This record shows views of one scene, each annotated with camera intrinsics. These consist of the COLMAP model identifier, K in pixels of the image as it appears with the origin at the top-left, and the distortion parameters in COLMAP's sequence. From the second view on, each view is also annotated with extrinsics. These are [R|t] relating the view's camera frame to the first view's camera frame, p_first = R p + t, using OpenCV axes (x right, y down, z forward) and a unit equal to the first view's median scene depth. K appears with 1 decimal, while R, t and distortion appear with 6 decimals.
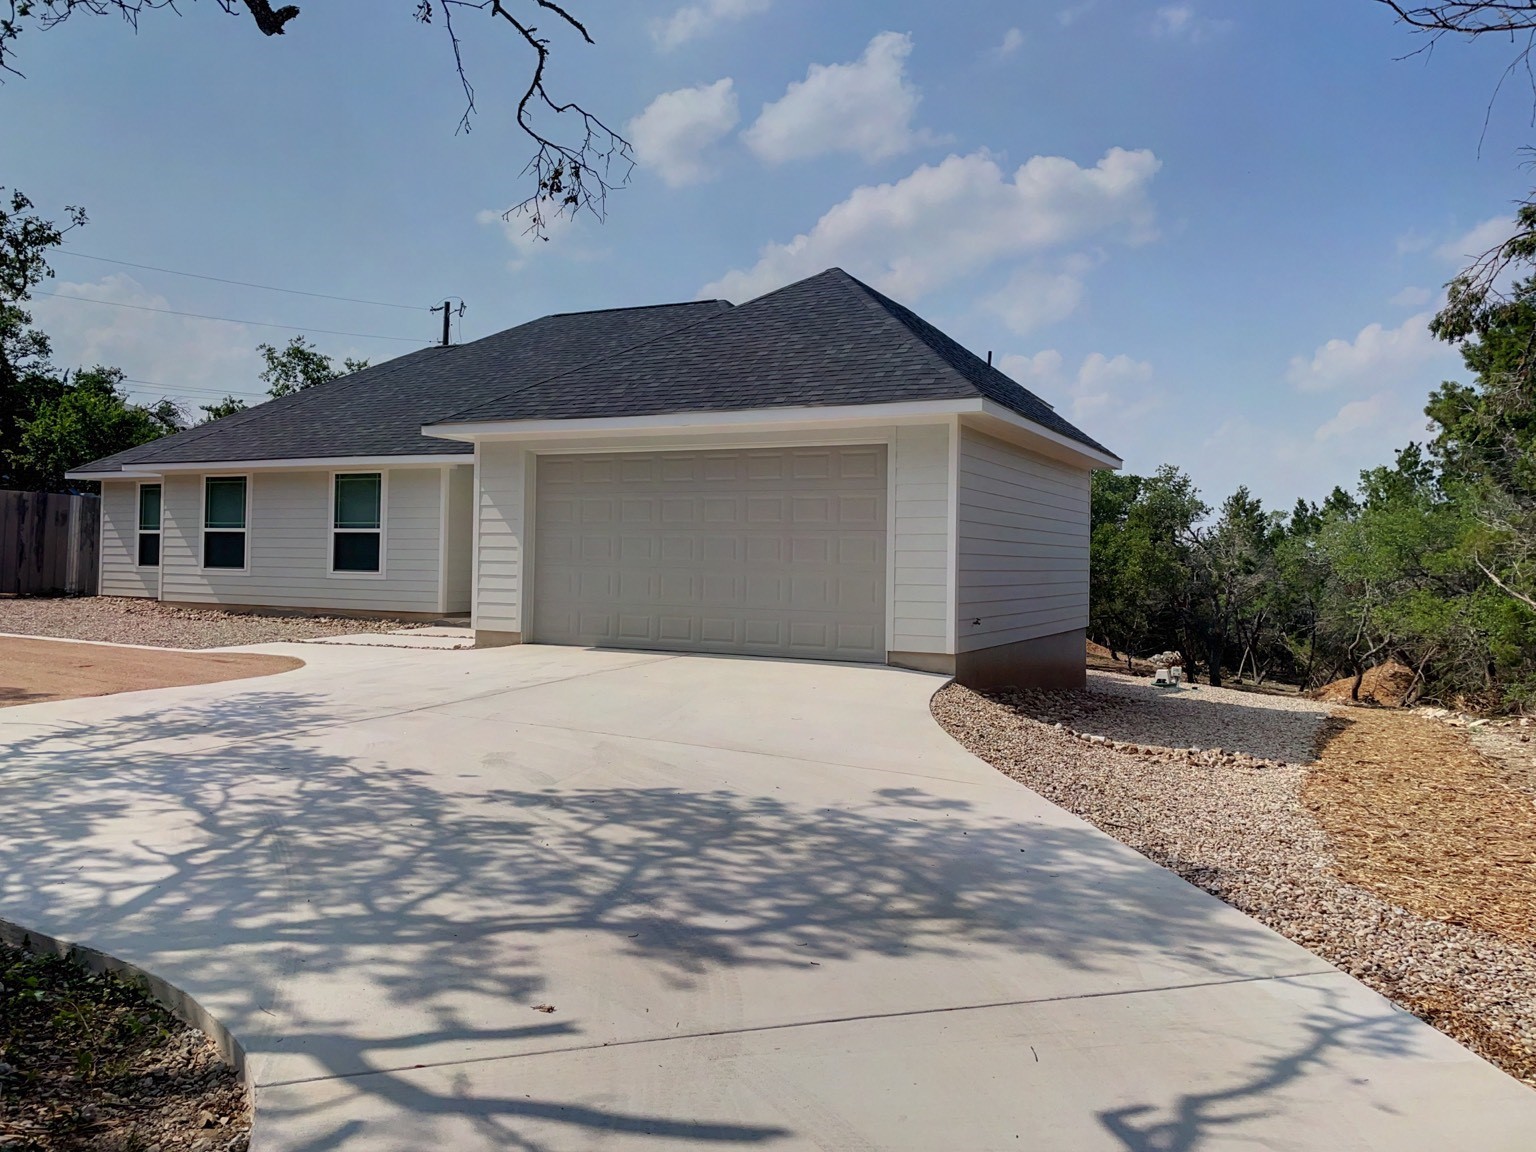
lens RADIAL K [[1137.0, 0, 772.7], [0, 1137.0, 551.7], [0, 0, 1]] dist [0.082450, -0.105362]
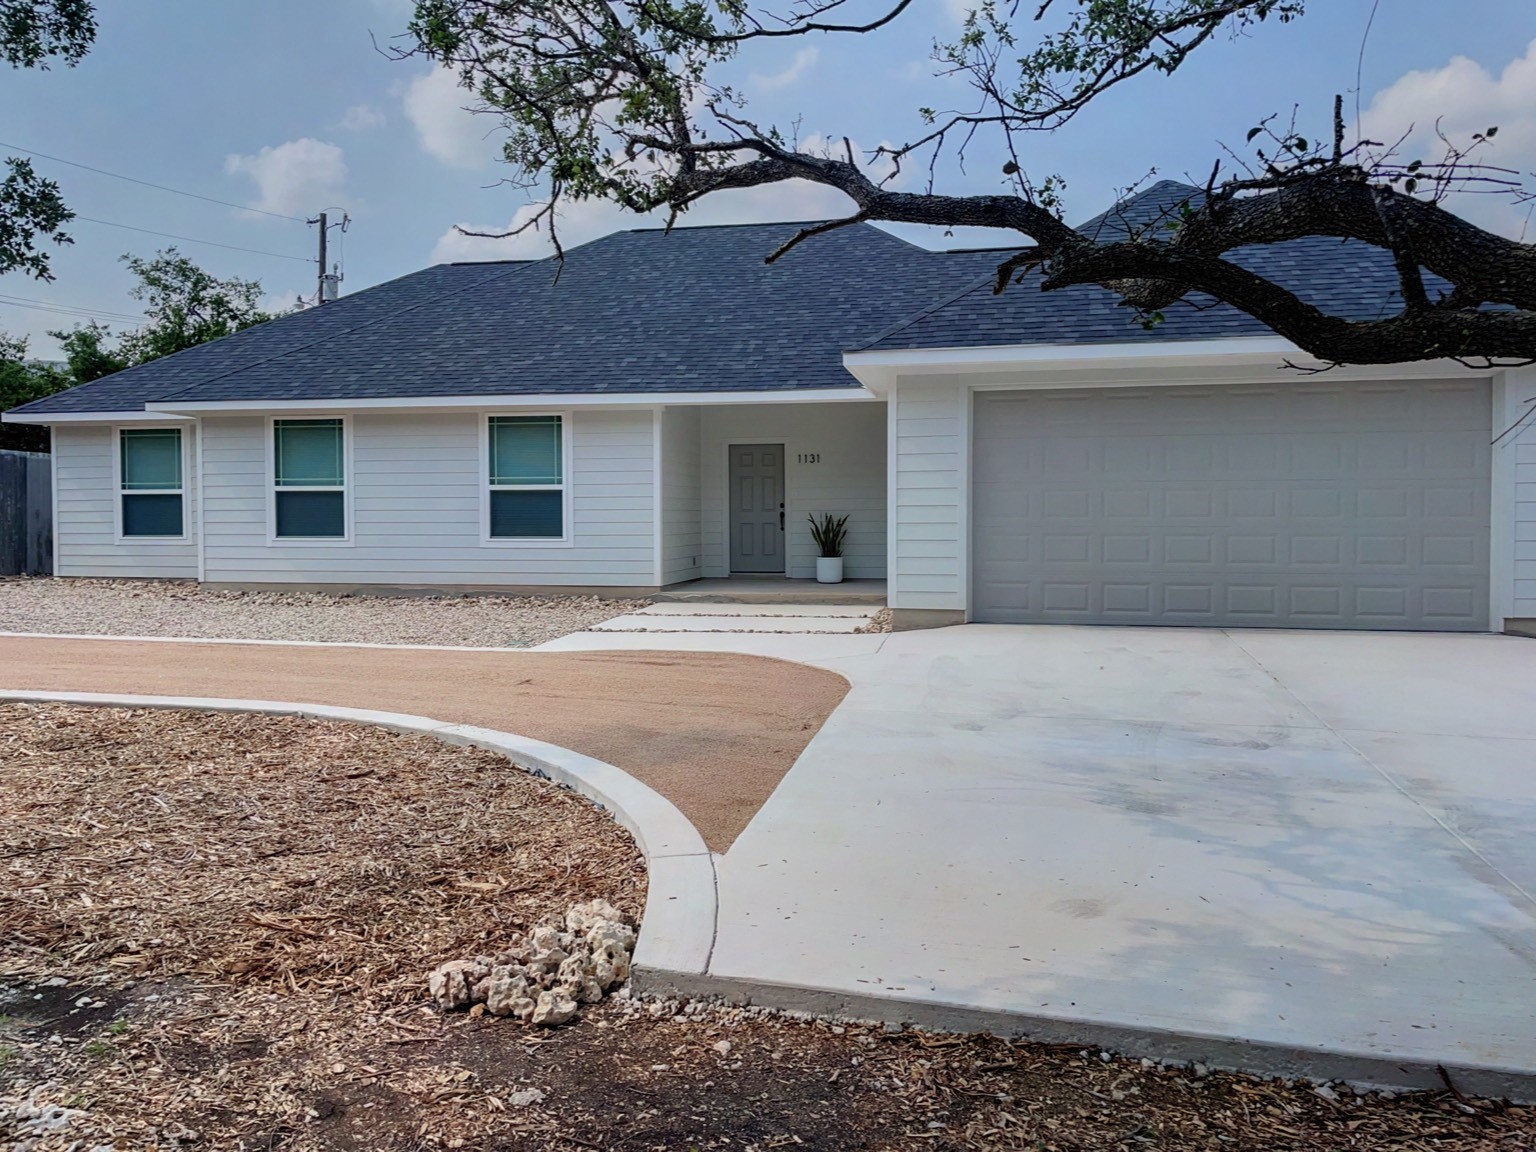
lens RADIAL K [[1147.6, 0, 759.3], [0, 1147.6, 545.4], [0, 0, 1]] dist [0.088597, -0.119633]
pose [[0.964634, -0.024212, 0.262480, -0.384809], [0.014864, 0.999184, 0.037544, -0.005222], [-0.263175, -0.032315, 0.964207, 0.167458]]
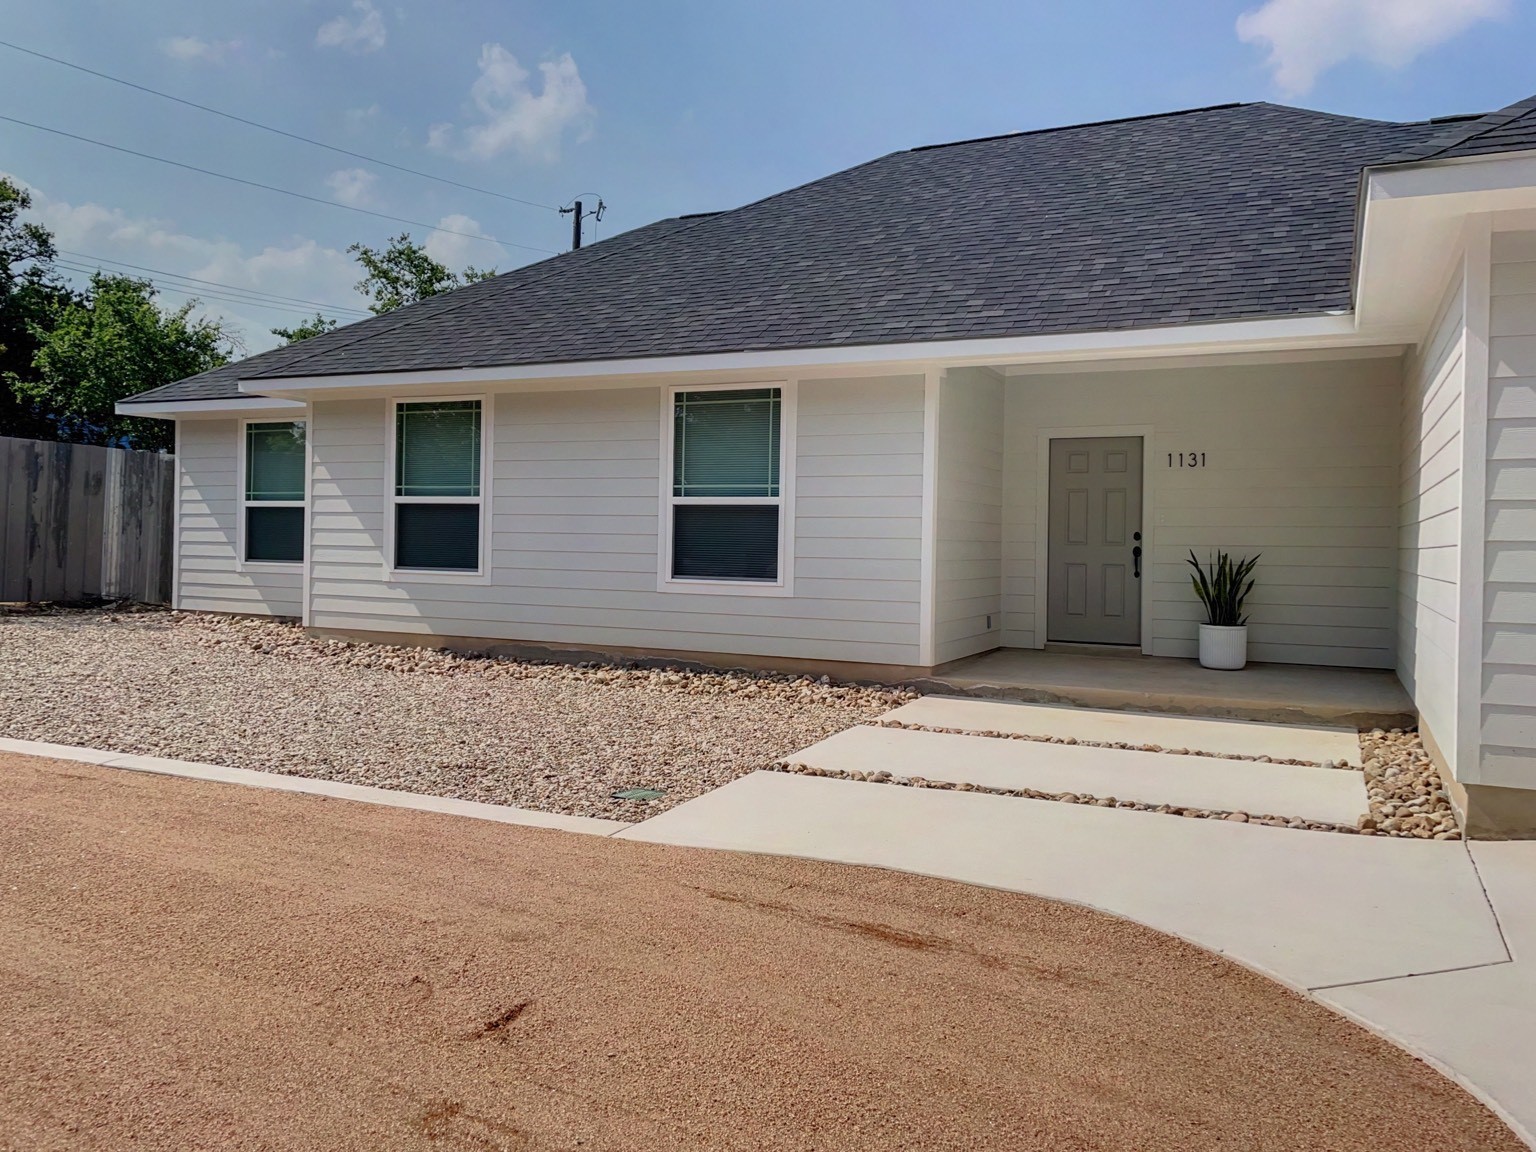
lens RADIAL K [[1147.6, 0, 759.3], [0, 1147.6, 545.4], [0, 0, 1]] dist [0.088597, -0.119633]
pose [[0.999920, 0.002803, 0.012350, -0.326087], [-0.002950, 0.999925, 0.011900, -0.004183], [-0.012316, -0.011936, 0.999853, 0.446881]]
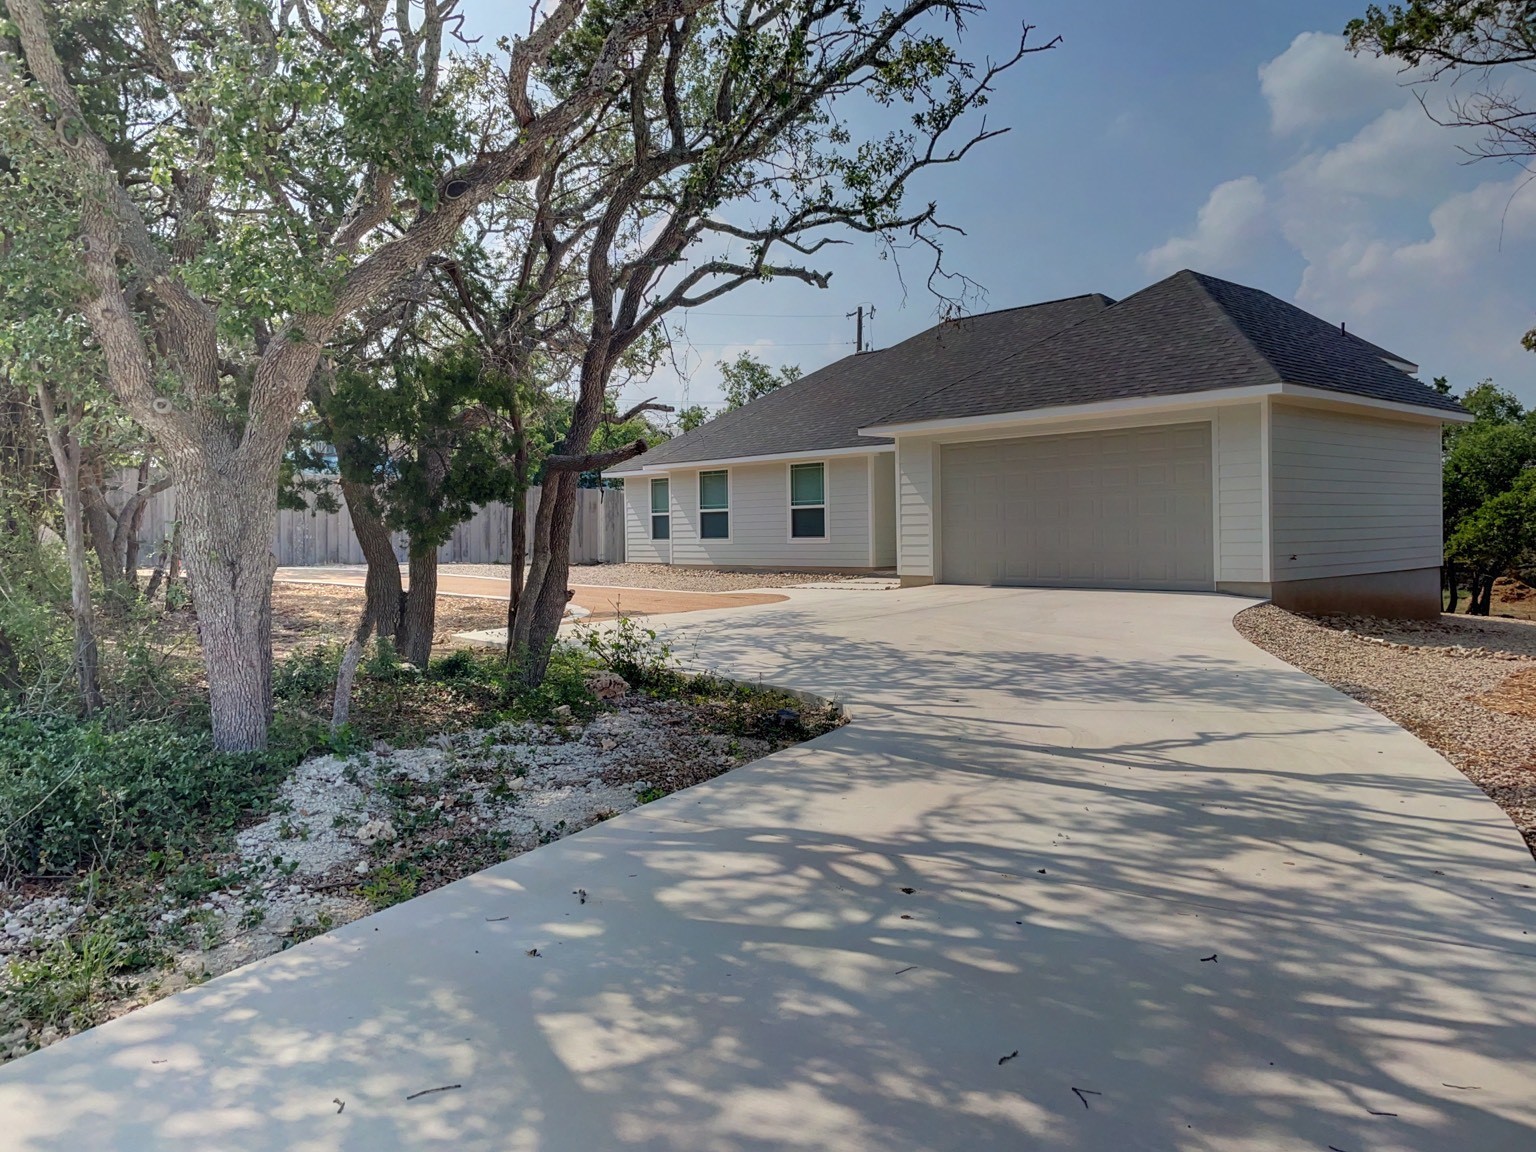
lens RADIAL K [[1147.6, 0, 759.3], [0, 1147.6, 545.4], [0, 0, 1]] dist [0.088597, -0.119633]
pose [[0.934741, -0.028361, -0.354196, 0.047919], [0.035336, 0.999288, 0.013240, 0.005979], [0.353569, -0.024892, 0.935077, -0.235640]]
